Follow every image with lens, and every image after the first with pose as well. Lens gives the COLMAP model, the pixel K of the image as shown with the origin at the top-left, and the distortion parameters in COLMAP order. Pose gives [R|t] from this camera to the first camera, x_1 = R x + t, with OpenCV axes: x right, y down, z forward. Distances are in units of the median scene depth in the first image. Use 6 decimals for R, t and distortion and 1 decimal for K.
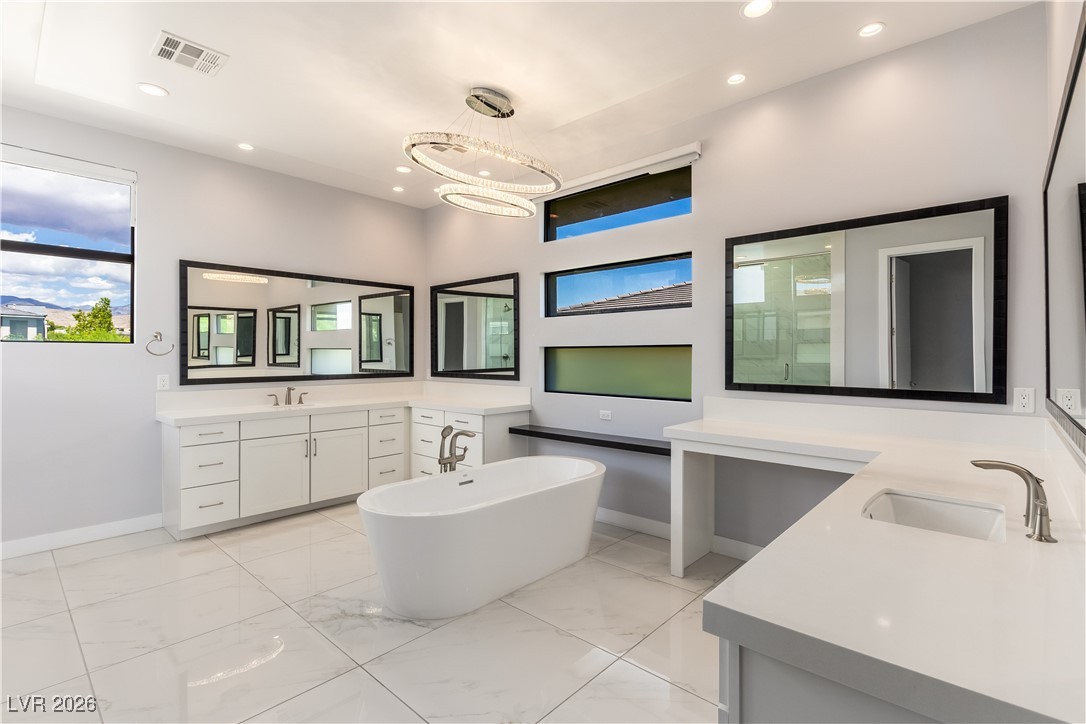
lens RADIAL K [[501.1, 0, 543.0], [0, 501.1, 362.0], [0, 0, 1]] dist [-0.023087, -0.000113]
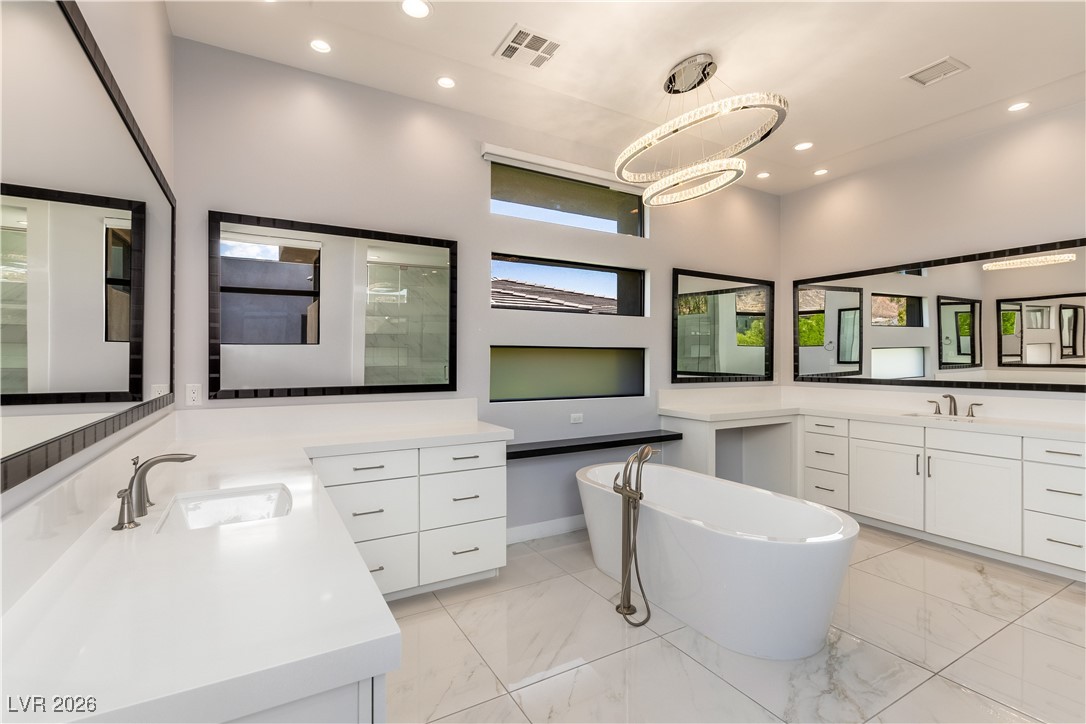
lens RADIAL K [[501.1, 0, 543.0], [0, 501.1, 362.0], [0, 0, 1]] dist [-0.023087, -0.000113]
pose [[0.300431, -0.004962, 0.953791, -0.932315], [0.010811, 0.999940, 0.001796, -0.005876], [-0.953742, 0.009772, 0.300467, 0.882144]]
